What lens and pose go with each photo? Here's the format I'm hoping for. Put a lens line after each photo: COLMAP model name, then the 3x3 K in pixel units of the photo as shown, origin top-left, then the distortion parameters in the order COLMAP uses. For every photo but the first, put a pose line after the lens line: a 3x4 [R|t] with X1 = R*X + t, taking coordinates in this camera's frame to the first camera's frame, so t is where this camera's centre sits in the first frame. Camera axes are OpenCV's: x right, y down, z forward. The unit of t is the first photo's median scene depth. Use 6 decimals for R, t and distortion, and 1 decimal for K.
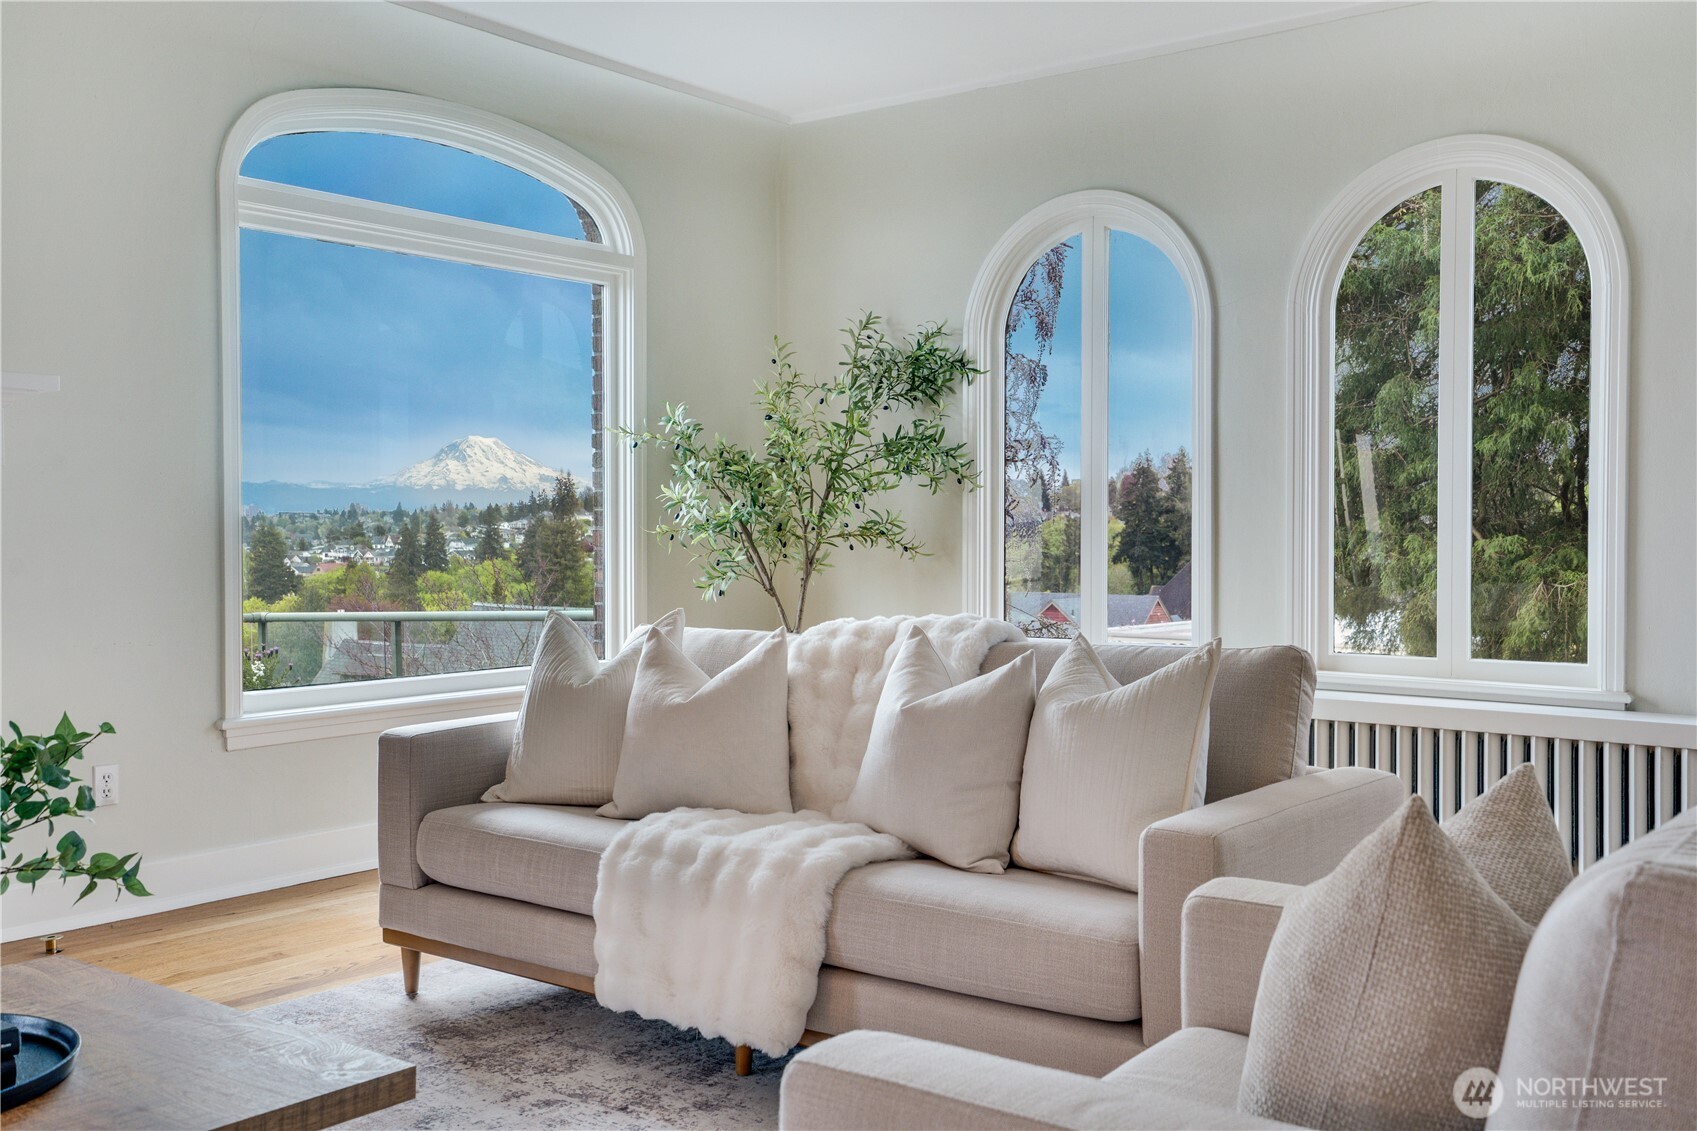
lens RADIAL K [[1671.2, 0, 851.4], [0, 1671.2, 559.6], [0, 0, 1]] dist [0.074614, 0.000000]
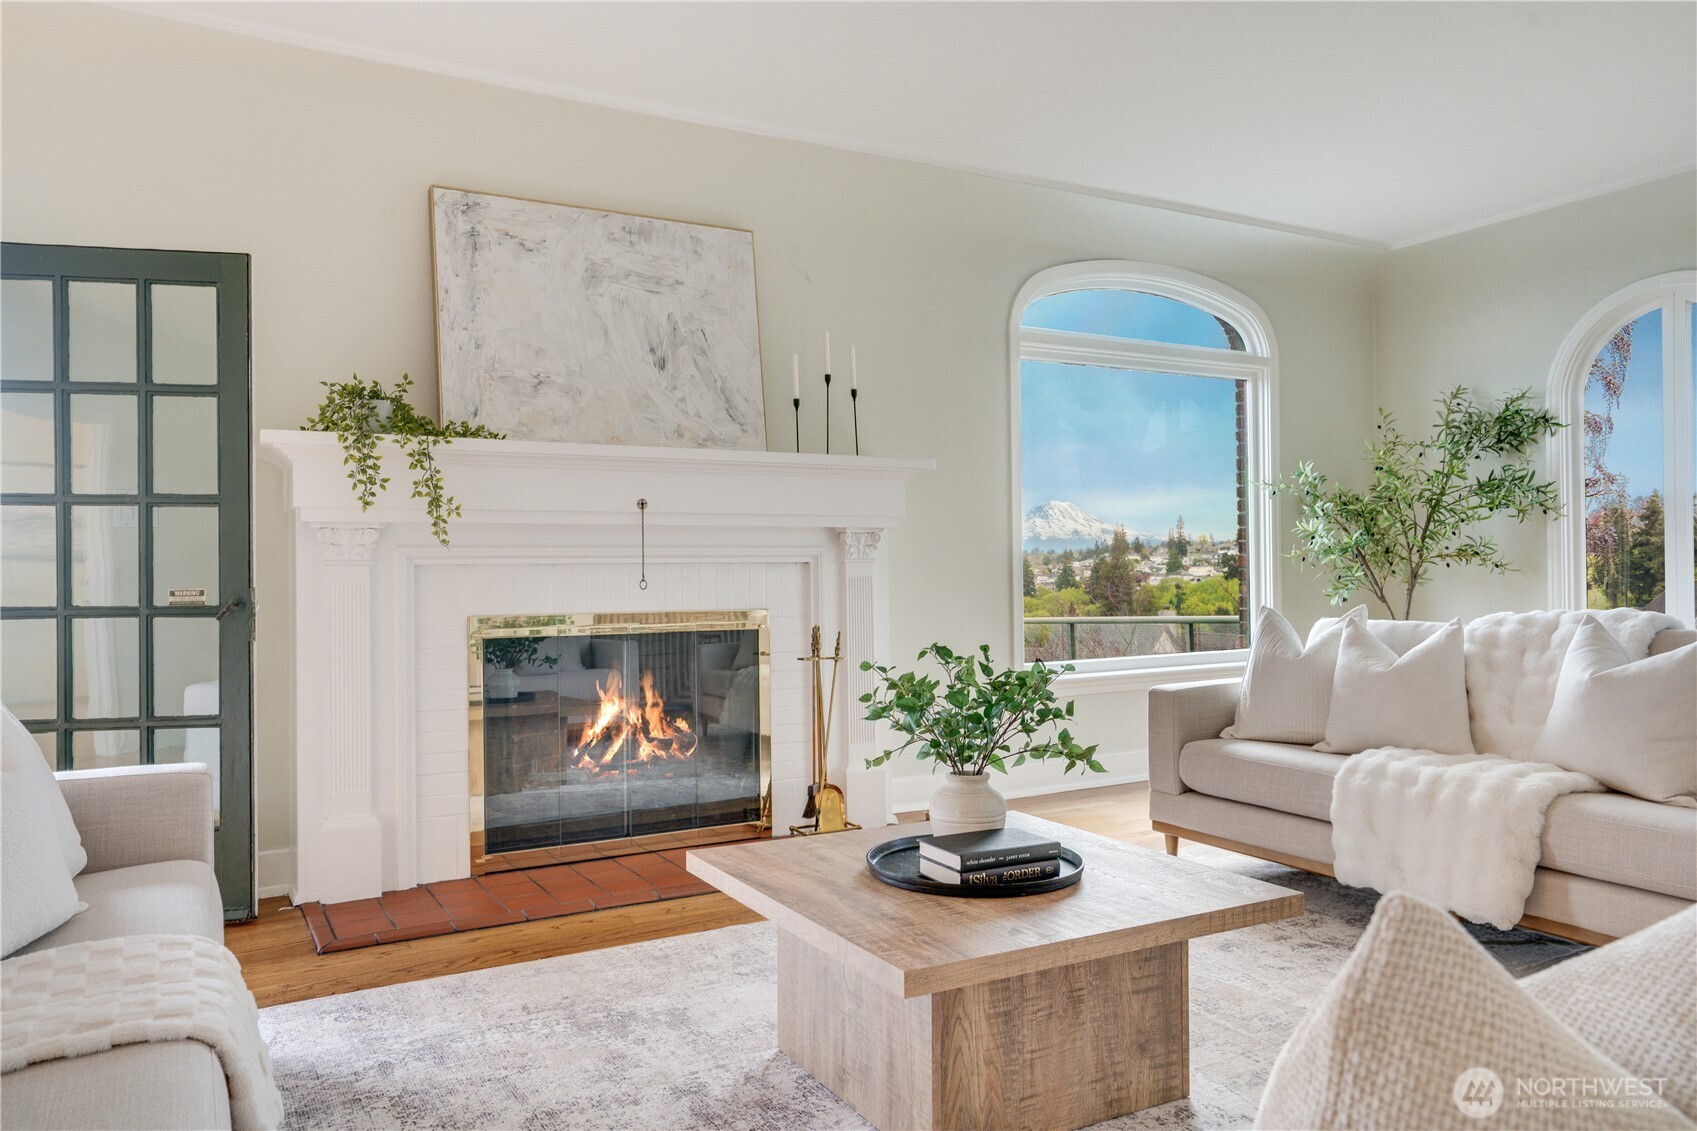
lens RADIAL K [[1198.2, 0, 843.2], [0, 1198.2, 567.3], [0, 0, 1]] dist [0.009713, 0.022646]
pose [[0.922747, -0.012635, -0.385200, -0.120148], [0.005841, 0.999806, -0.018802, 0.014796], [0.385363, 0.015100, 0.922642, -0.079946]]
